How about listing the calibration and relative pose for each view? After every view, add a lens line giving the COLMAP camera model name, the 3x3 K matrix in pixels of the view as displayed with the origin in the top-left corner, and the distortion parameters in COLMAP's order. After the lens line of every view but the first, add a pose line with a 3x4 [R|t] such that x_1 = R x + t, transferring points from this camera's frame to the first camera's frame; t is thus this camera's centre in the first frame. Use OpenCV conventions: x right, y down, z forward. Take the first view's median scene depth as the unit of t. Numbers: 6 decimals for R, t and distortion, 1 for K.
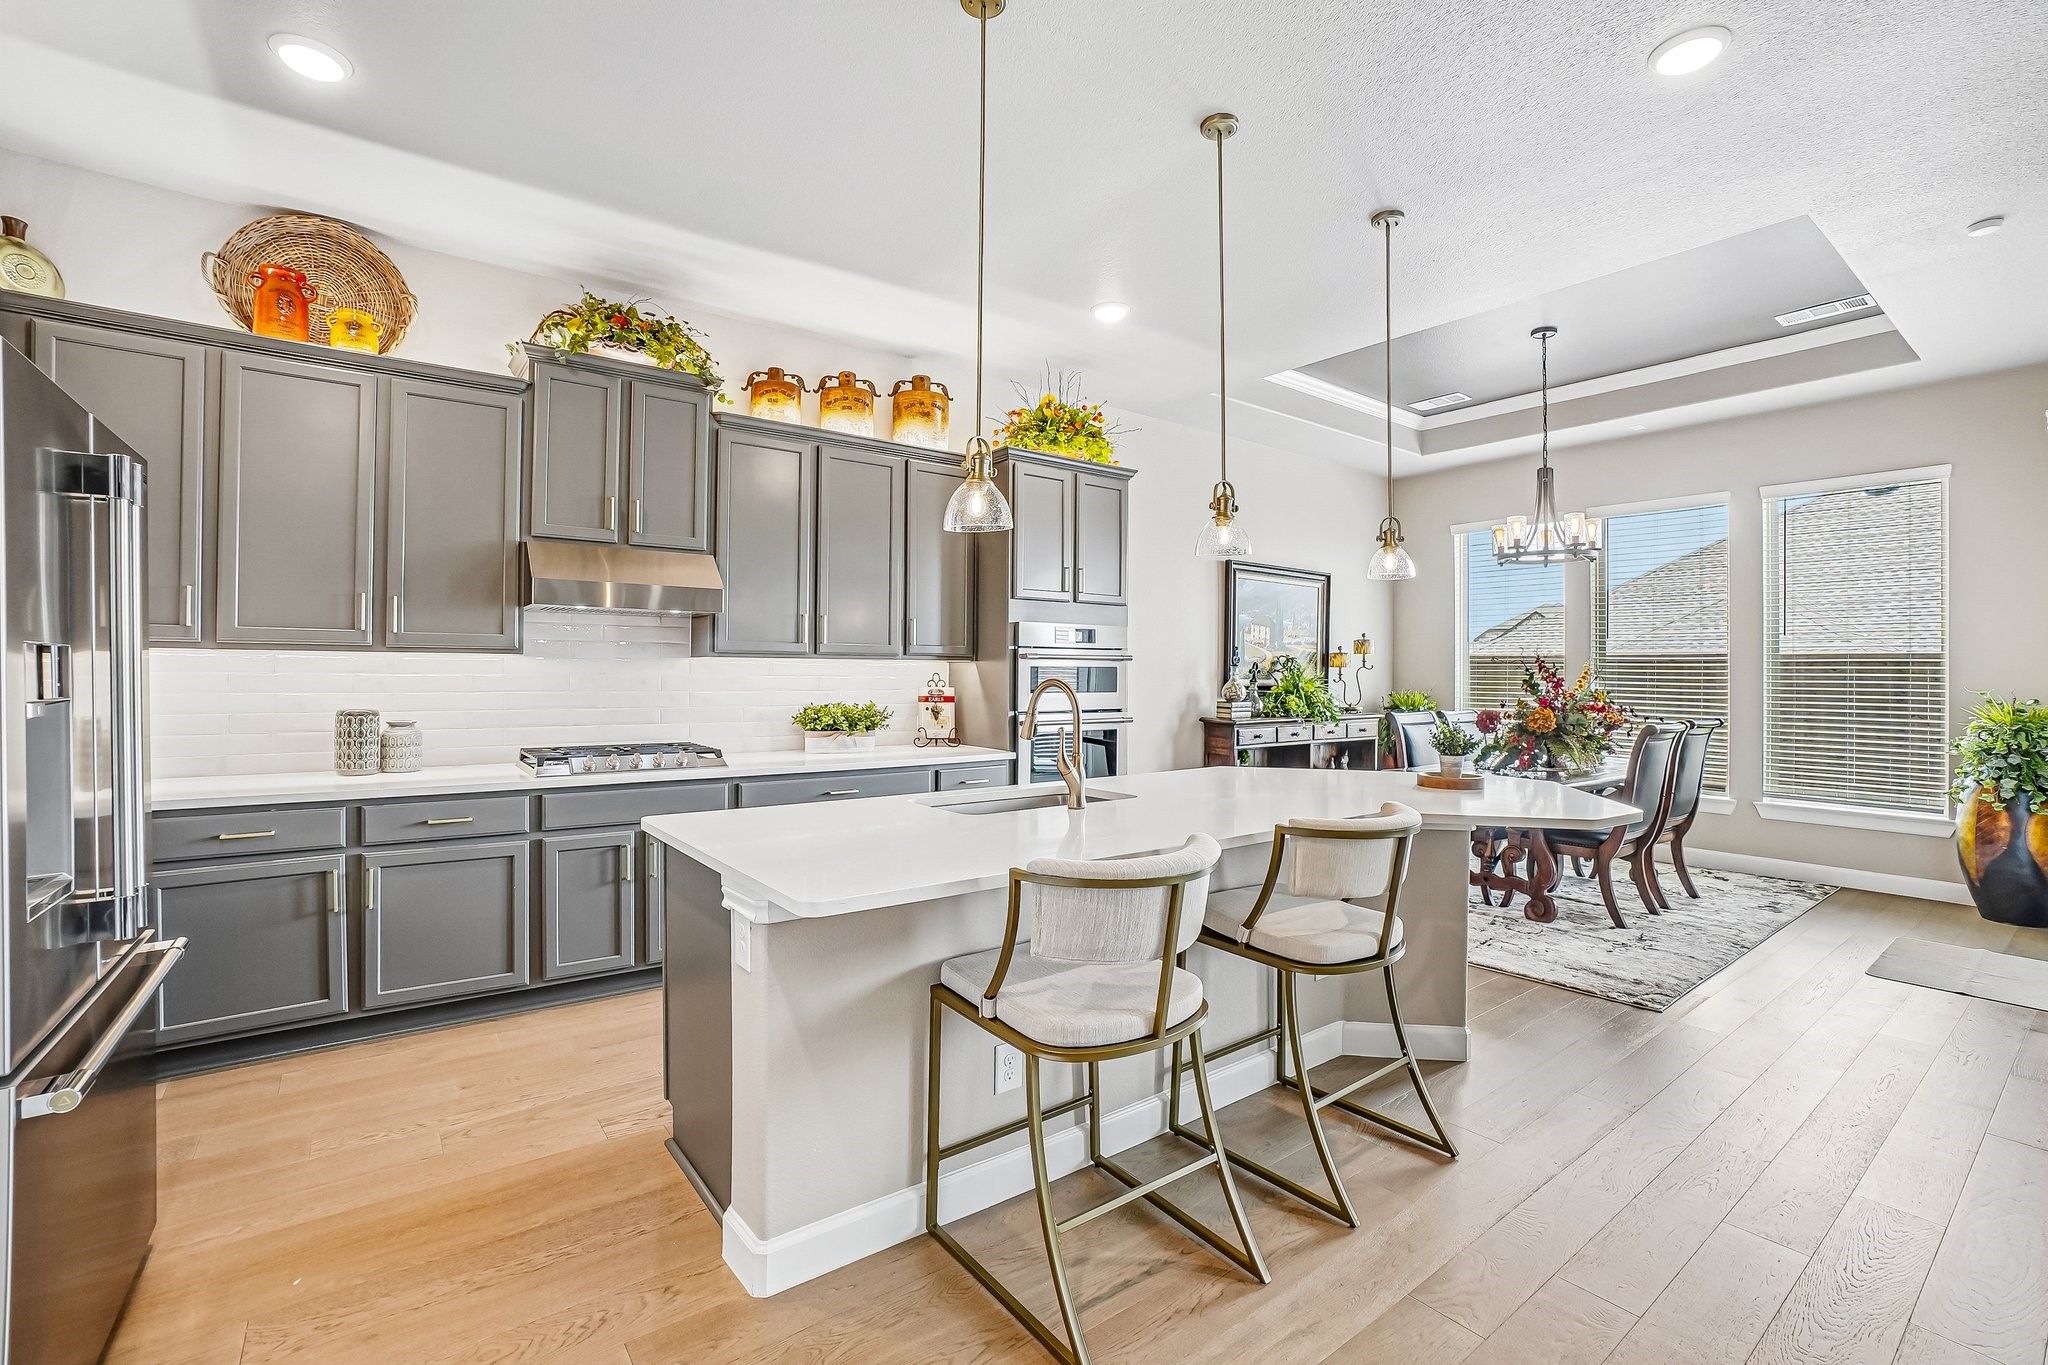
lens RADIAL K [[898.1, 0, 1029.2], [0, 898.1, 675.3], [0, 0, 1]] dist [-0.061259, 0.020071]
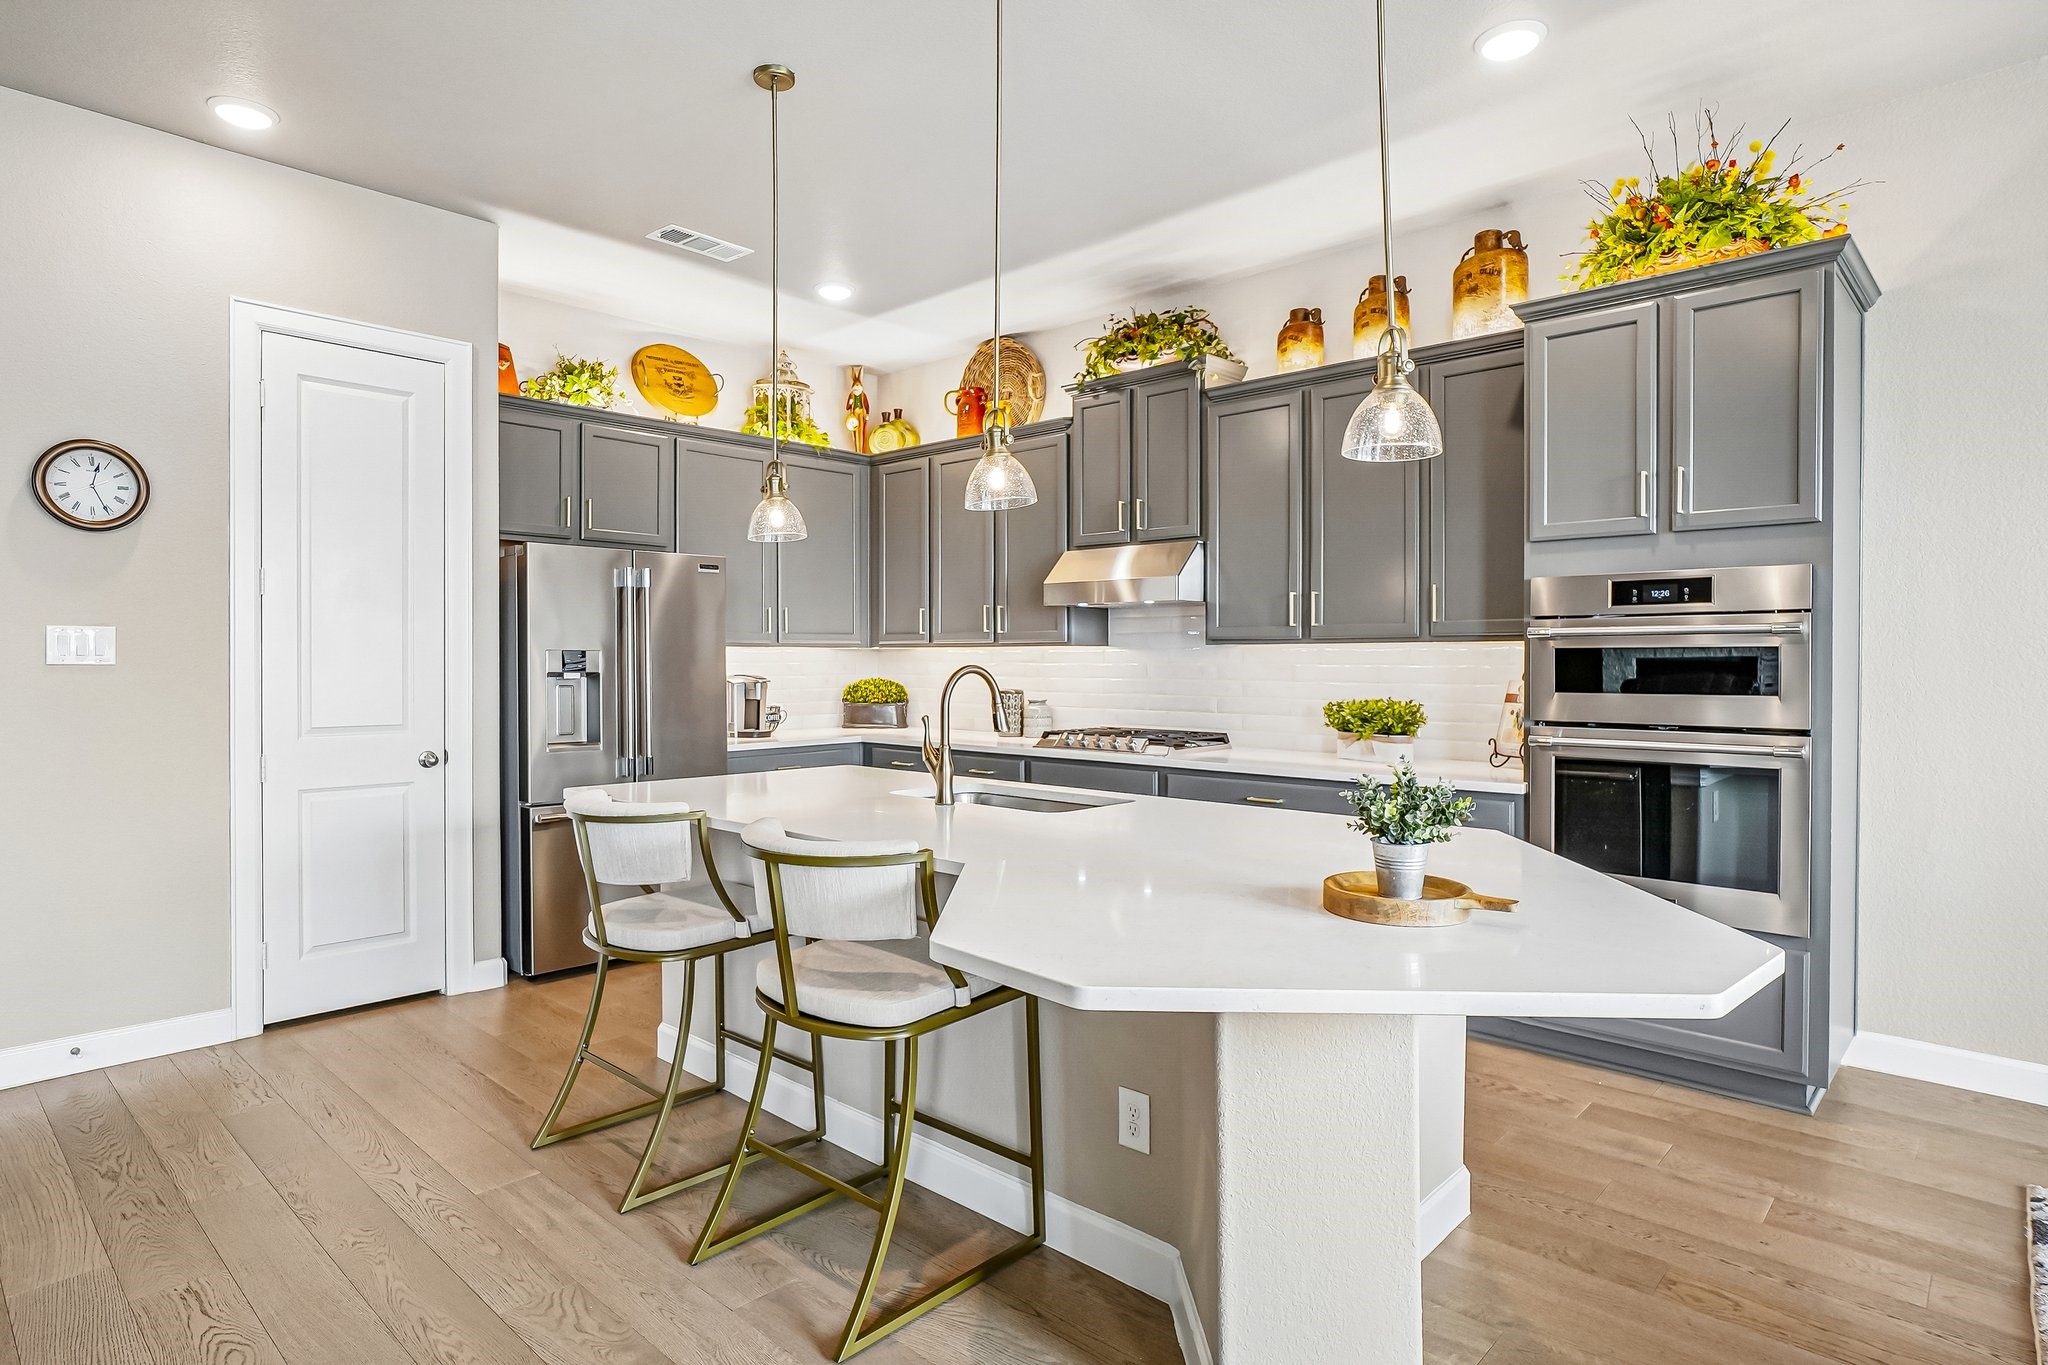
lens RADIAL K [[1131.5, 0, 1024.0], [0, 1131.5, 682.5], [0, 0, 1]] dist [-0.002764, -0.000570]
pose [[0.168068, 0.010593, -0.985718, 0.899849], [0.000052, 0.999942, 0.010755, 0.008111], [0.985775, -0.001859, 0.168058, 0.650315]]
